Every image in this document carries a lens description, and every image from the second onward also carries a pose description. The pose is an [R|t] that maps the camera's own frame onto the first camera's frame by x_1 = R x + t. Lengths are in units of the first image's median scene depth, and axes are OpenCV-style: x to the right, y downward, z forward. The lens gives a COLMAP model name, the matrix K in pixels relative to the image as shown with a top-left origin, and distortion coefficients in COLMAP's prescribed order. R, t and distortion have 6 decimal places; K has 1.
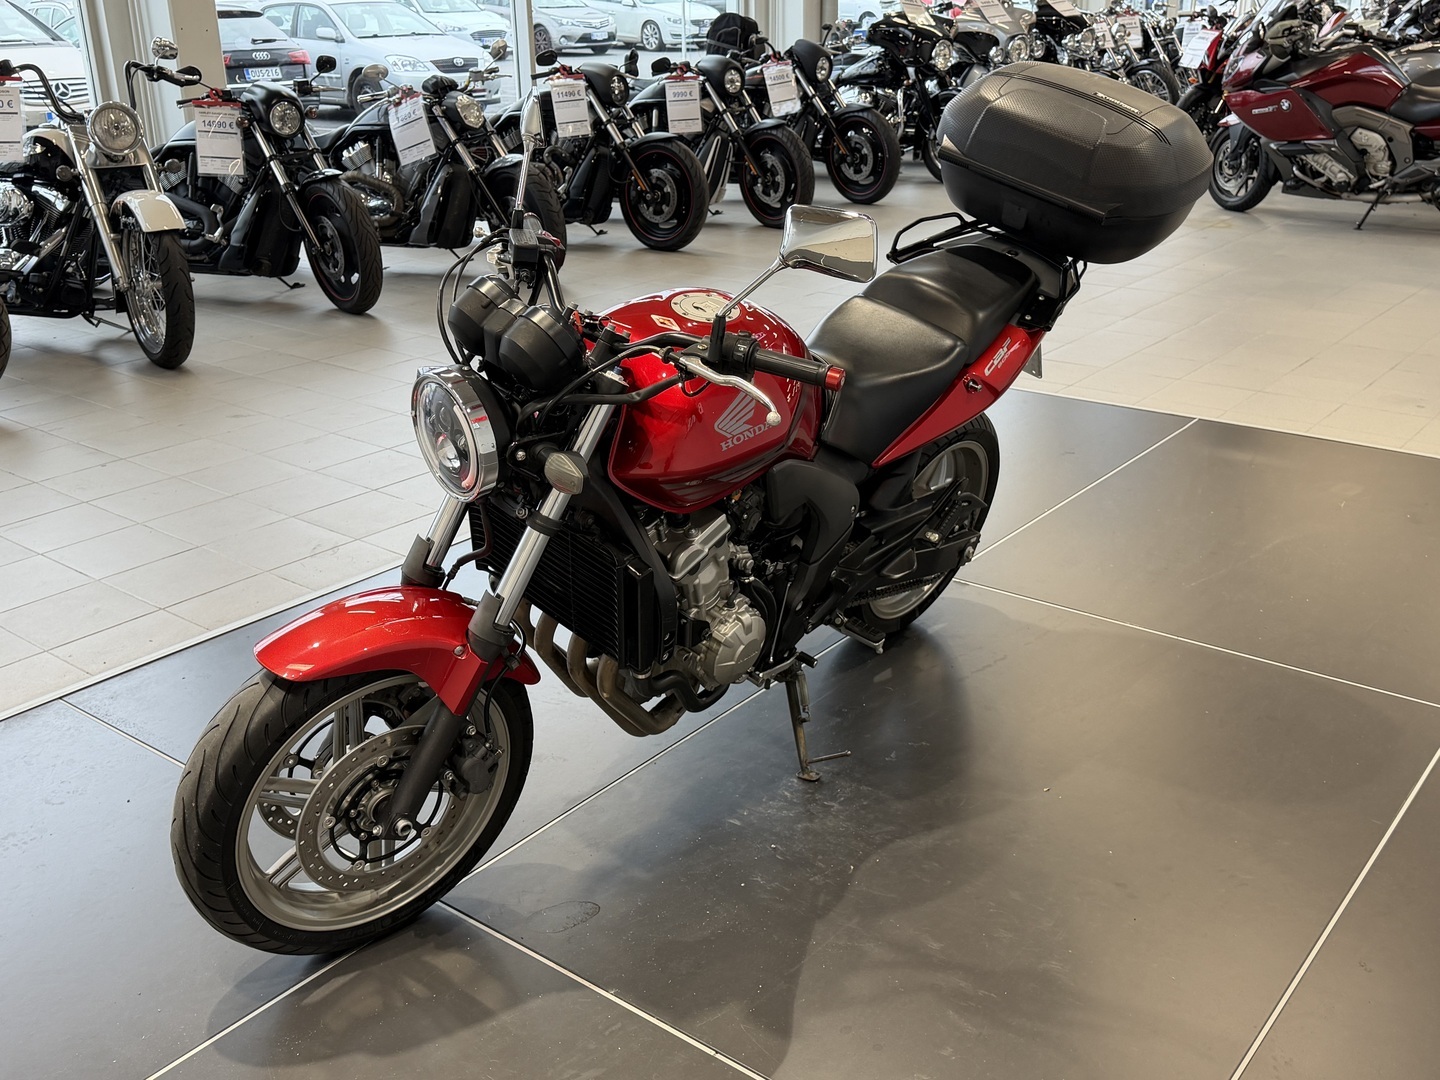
lens RADIAL K [[1454.1, 0, 720.0], [0, 1454.1, 540.0], [0, 0, 1]] dist [-0.003810, -0.000755]
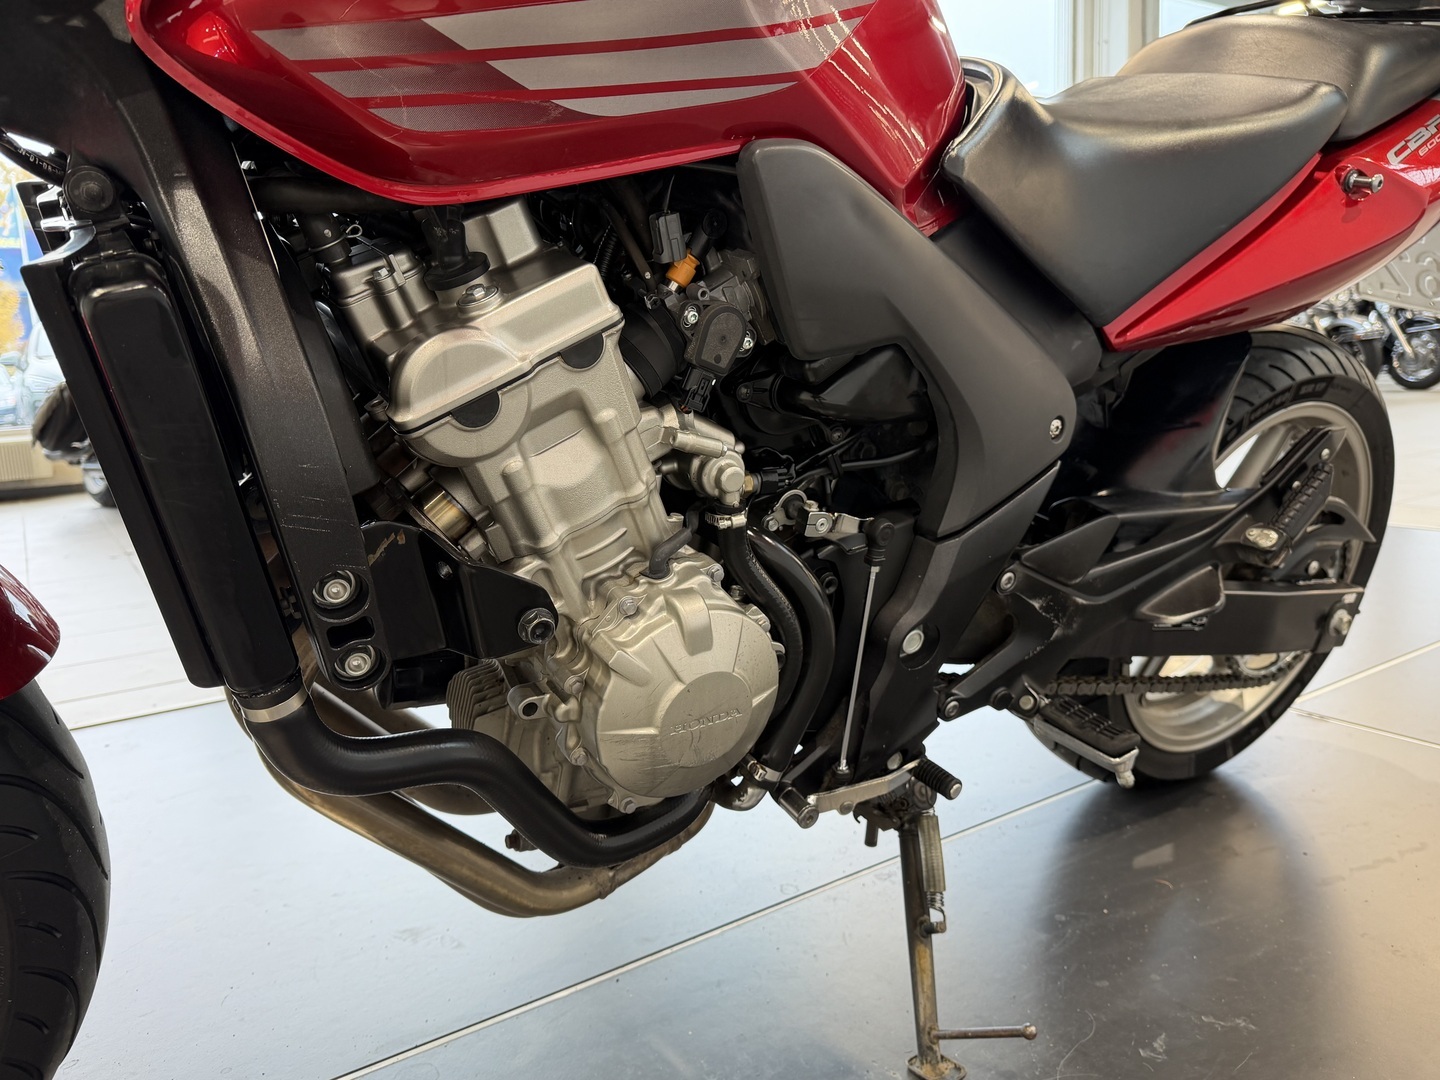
lens RADIAL K [[1076.7, 0, 720.0], [0, 1076.7, 540.0], [0, 0, 1]] dist [0.037549, -0.073722]
pose [[0.950904, 0.023478, -0.308593, 0.093017], [-0.082393, 0.980337, -0.179304, 0.074076], [0.298316, 0.195927, 0.934142, 0.658256]]
